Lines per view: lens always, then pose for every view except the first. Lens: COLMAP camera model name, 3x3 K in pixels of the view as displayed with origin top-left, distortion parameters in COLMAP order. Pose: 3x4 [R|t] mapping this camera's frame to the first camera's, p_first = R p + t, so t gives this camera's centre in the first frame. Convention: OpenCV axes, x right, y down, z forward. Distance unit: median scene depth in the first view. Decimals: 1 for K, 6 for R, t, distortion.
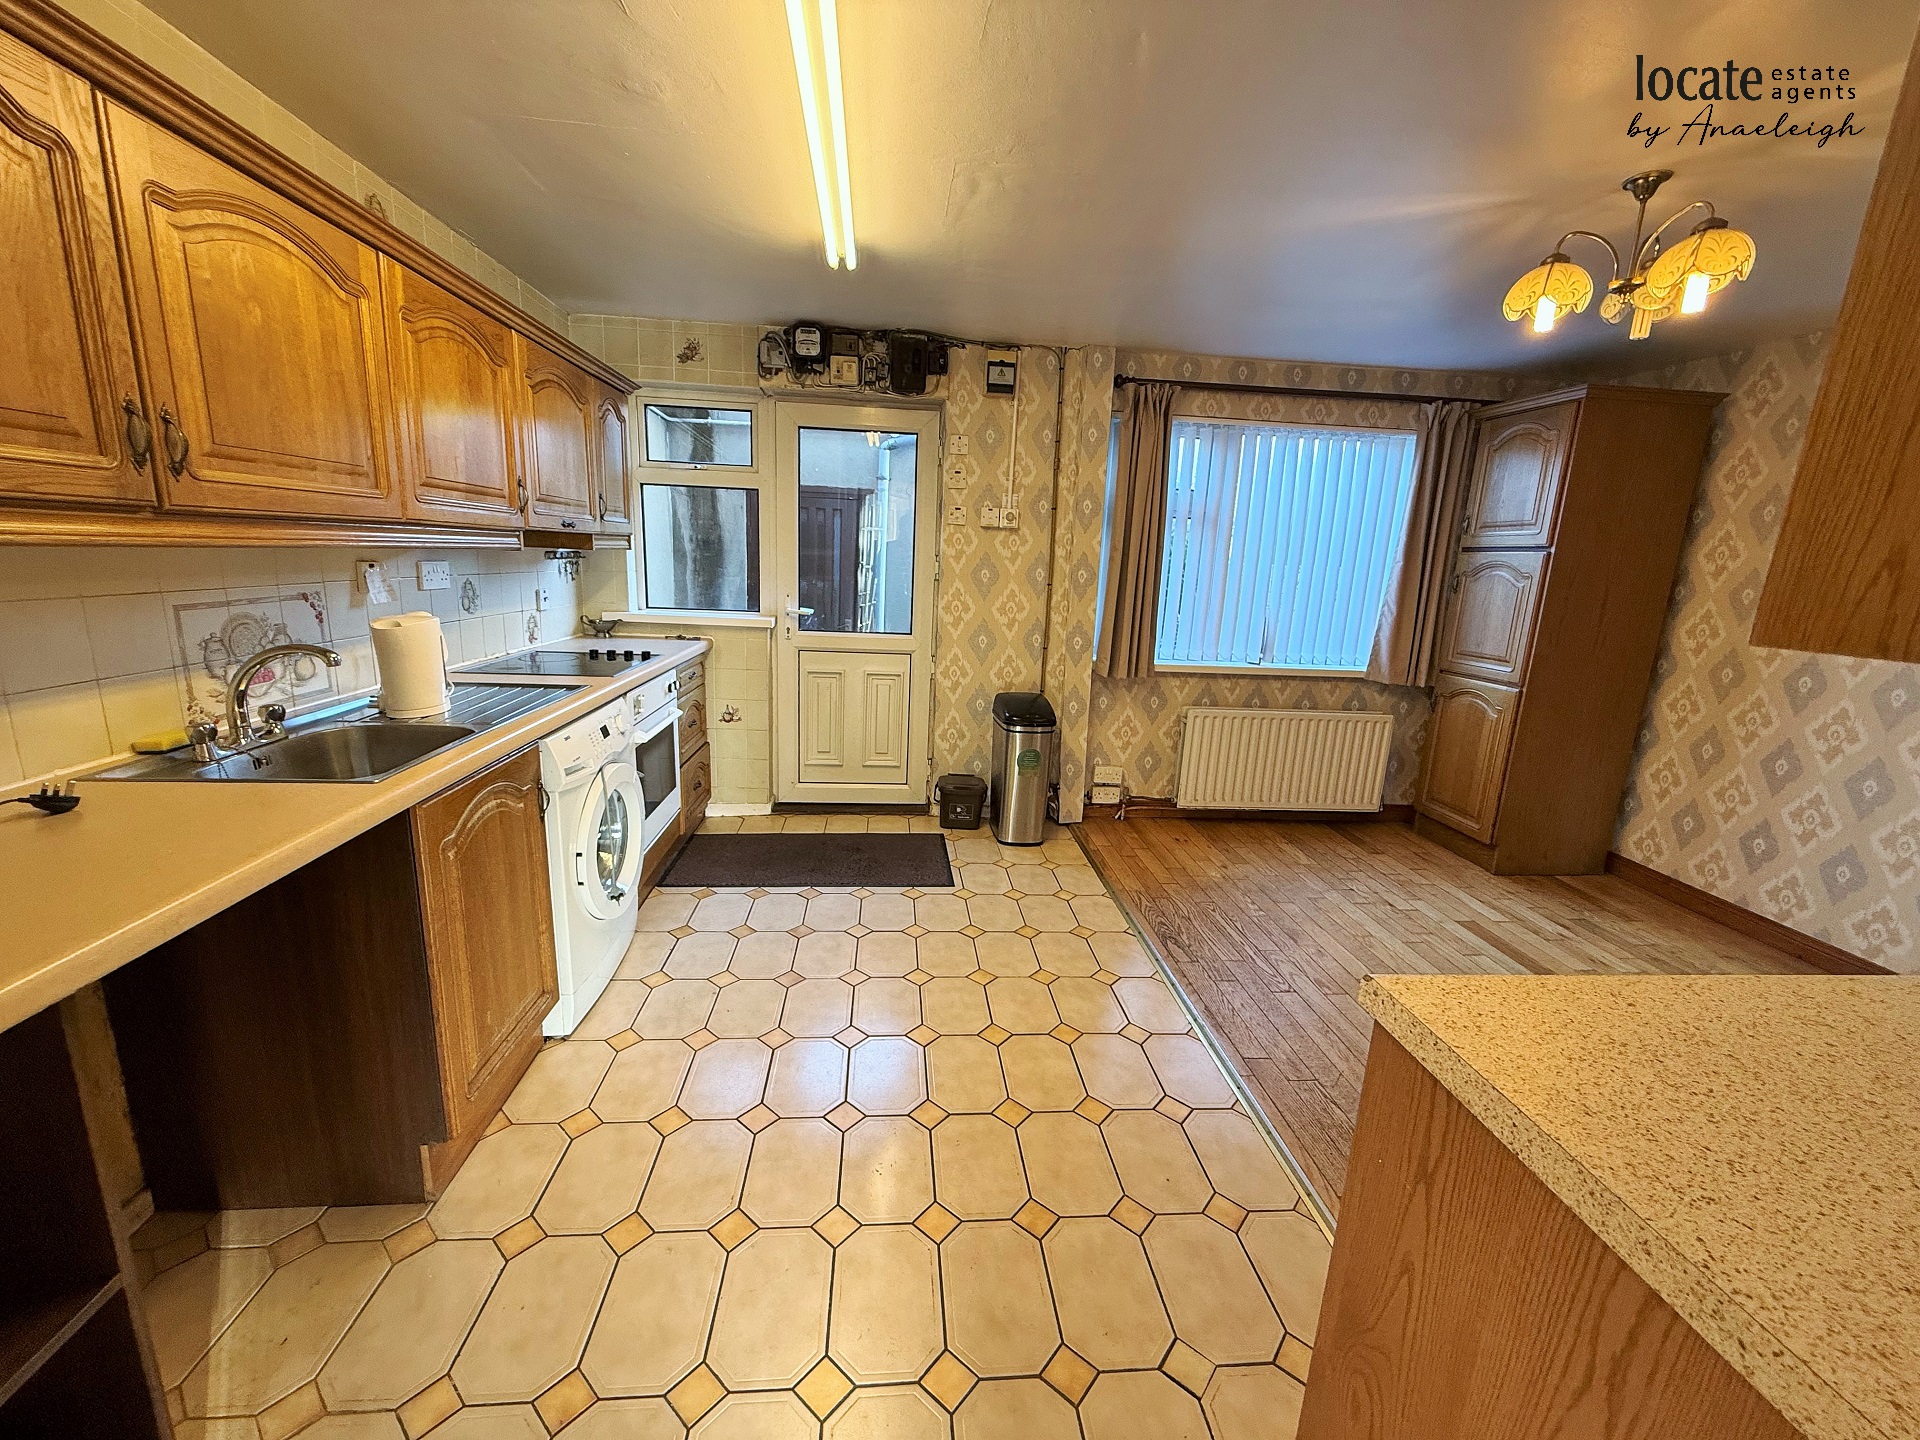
lens RADIAL K [[763.8, 0, 951.1], [0, 763.8, 713.4], [0, 0, 1]] dist [0.000210, -0.000744]
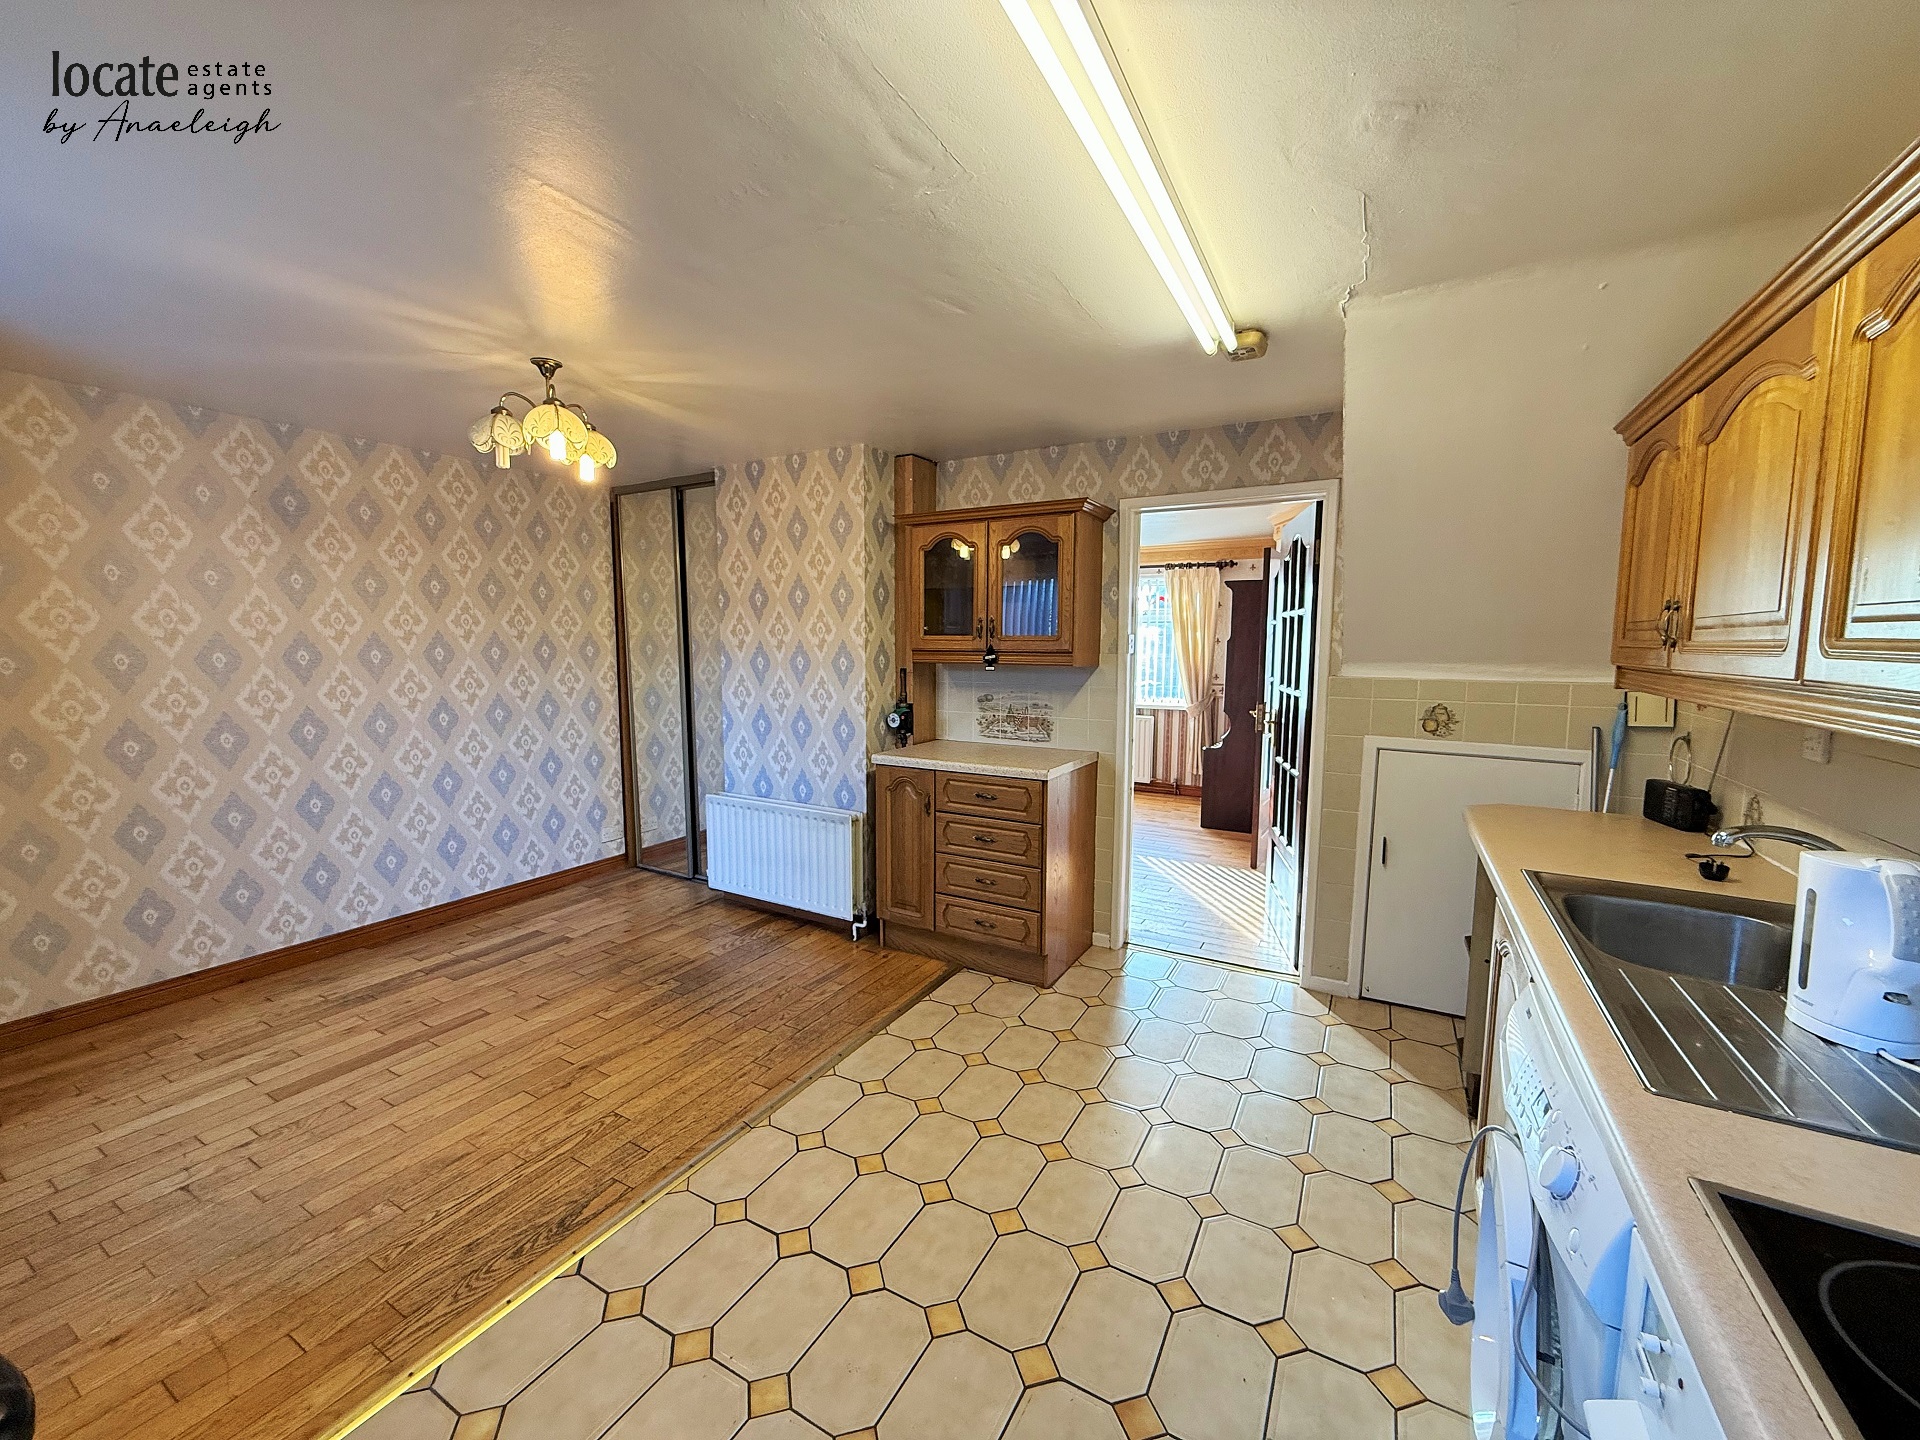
lens RADIAL K [[763.8, 0, 950.4], [0, 763.8, 719.9], [0, 0, 1]] dist [0.000210, -0.000744]
pose [[-0.824455, -0.108491, 0.555431, -0.314661], [0.073989, 0.952365, 0.295849, -0.298900], [-0.561070, 0.285010, -0.777155, 1.207484]]
